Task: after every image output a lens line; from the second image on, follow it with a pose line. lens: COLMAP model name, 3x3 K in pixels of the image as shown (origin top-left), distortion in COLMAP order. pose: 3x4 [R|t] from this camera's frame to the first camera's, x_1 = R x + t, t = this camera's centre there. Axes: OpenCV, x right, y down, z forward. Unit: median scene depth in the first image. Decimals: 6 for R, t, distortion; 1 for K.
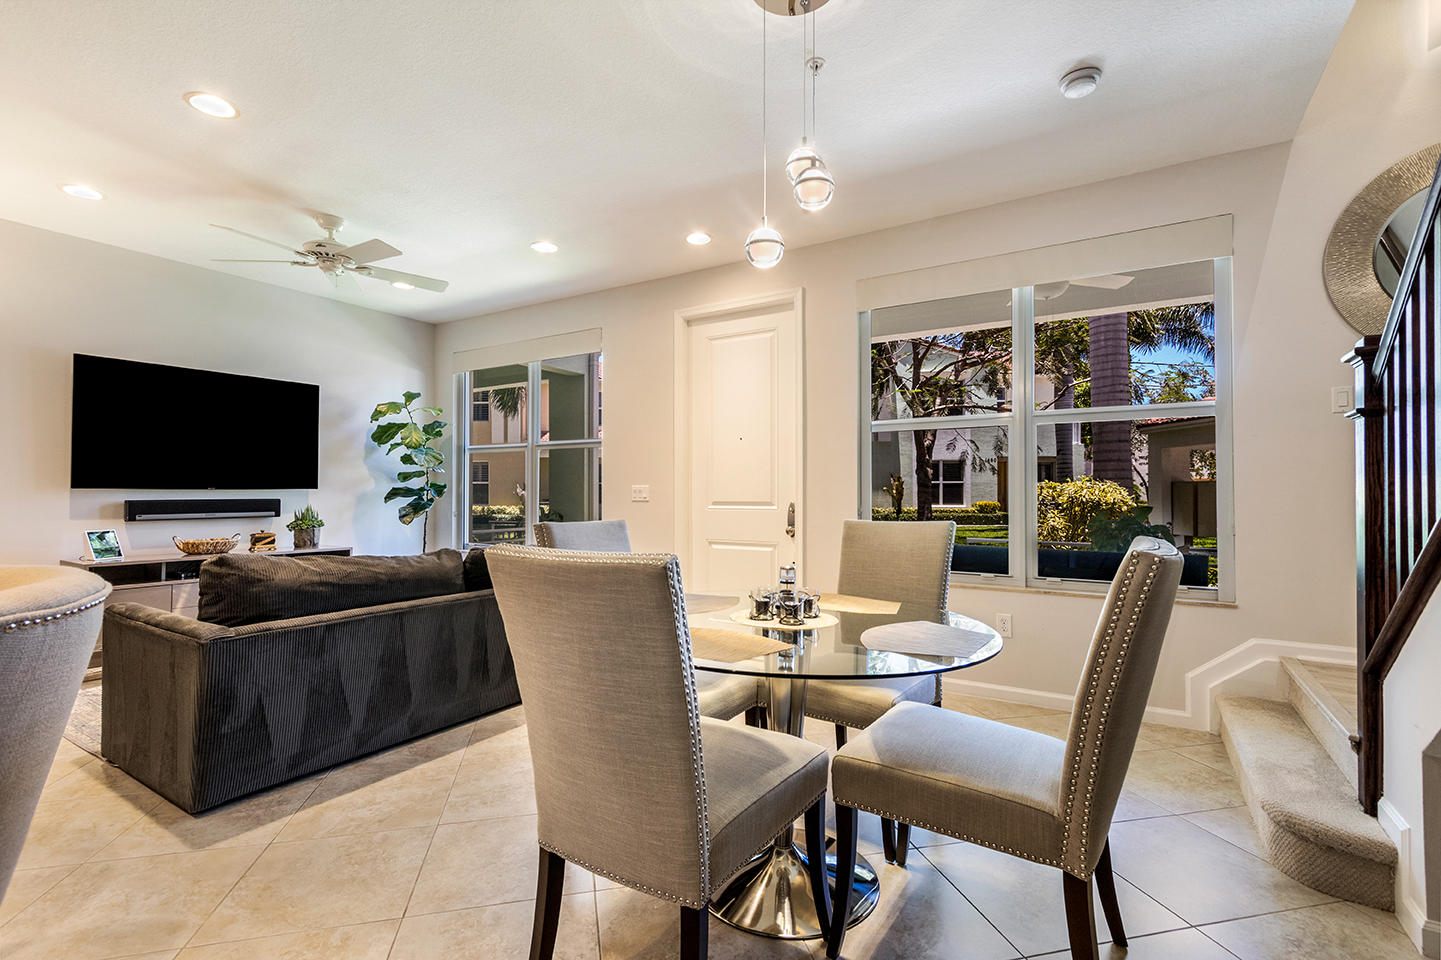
lens RADIAL K [[658.6, 0, 710.0], [0, 658.6, 486.4], [0, 0, 1]] dist [0.011358, -0.001600]
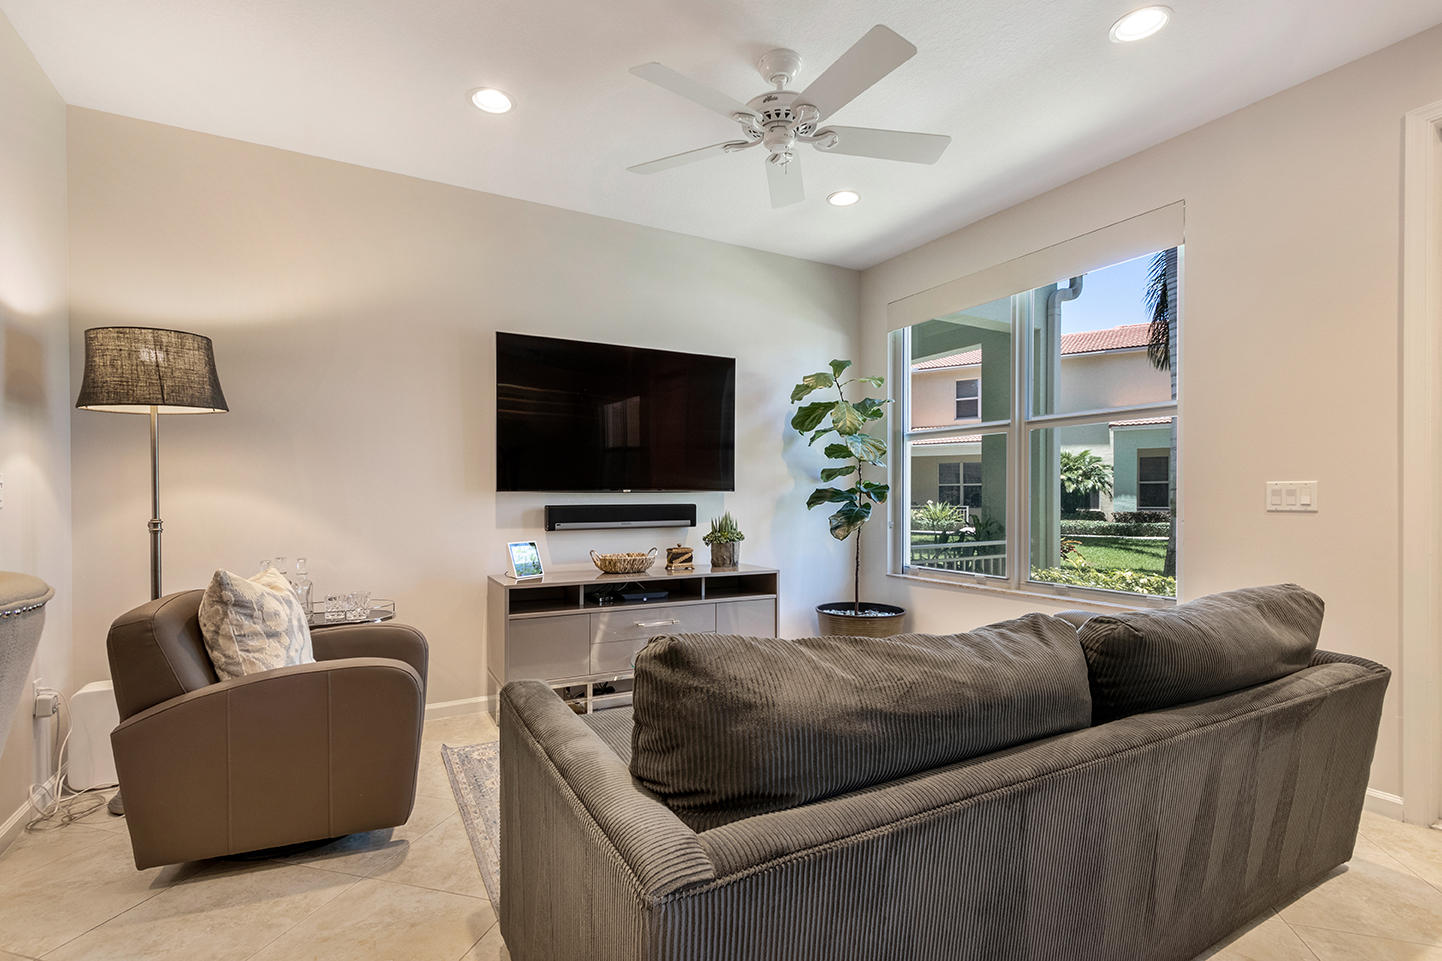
lens RADIAL K [[659.0, 0, 702.8], [0, 659.0, 512.7], [0, 0, 1]] dist [0.011358, -0.001600]
pose [[0.870665, 0.010897, -0.491756, -0.287728], [0.006840, 0.999390, 0.034257, 0.002636], [0.491829, -0.033190, 0.870059, 0.359296]]
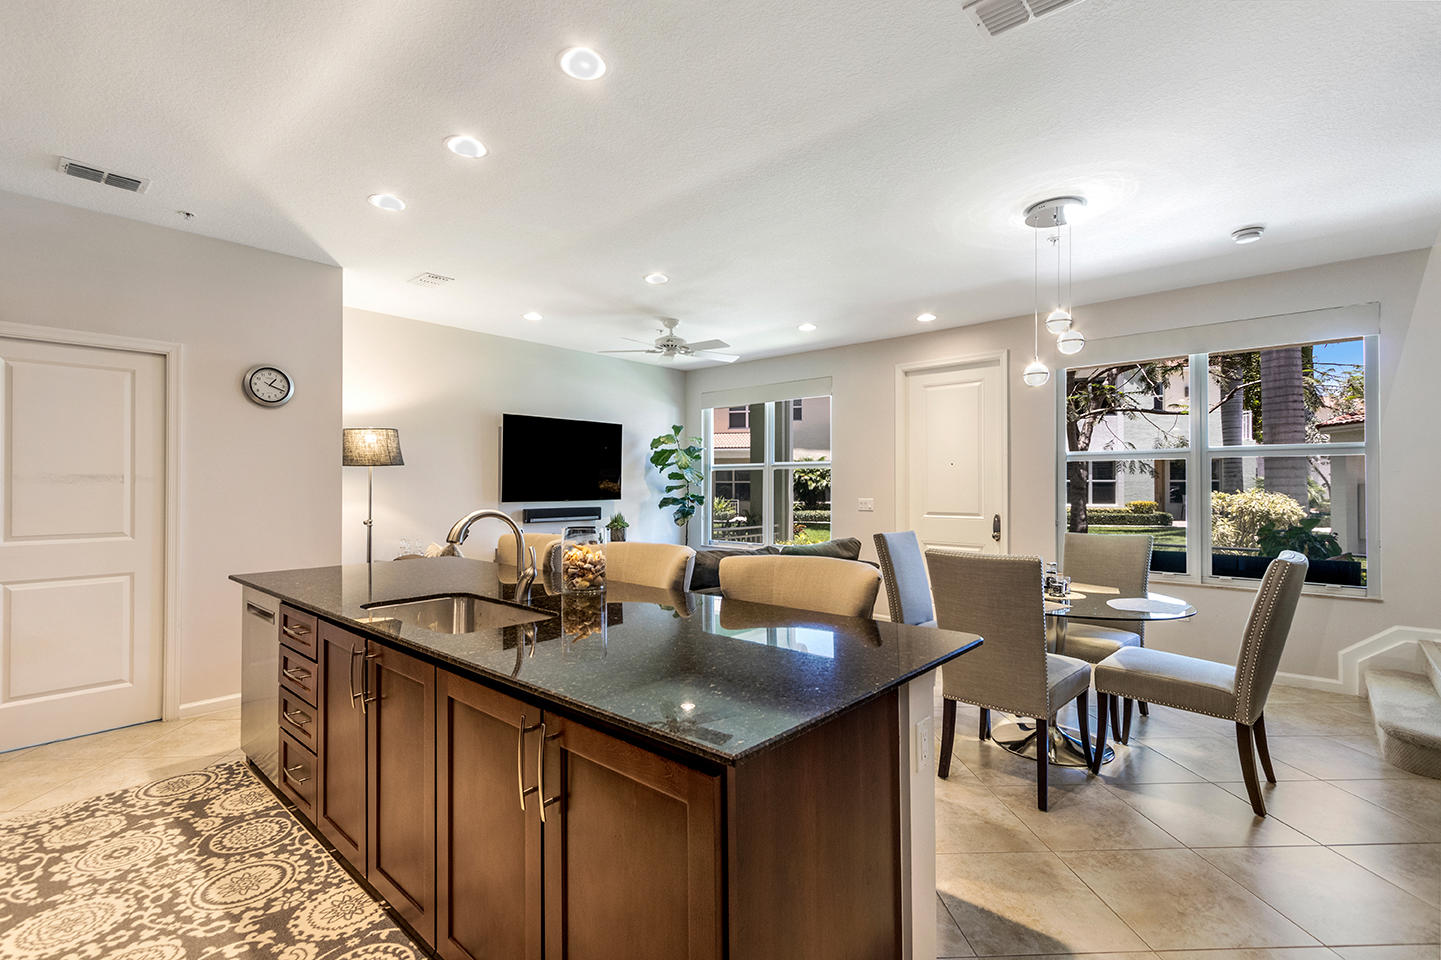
lens RADIAL K [[658.6, 0, 708.3], [0, 658.6, 481.8], [0, 0, 1]] dist [0.011358, -0.001600]
pose [[0.984591, -0.000263, -0.174873, -0.207387], [0.000685, 0.999997, 0.002351, -0.042497], [0.174872, -0.002434, 0.984588, -0.378387]]
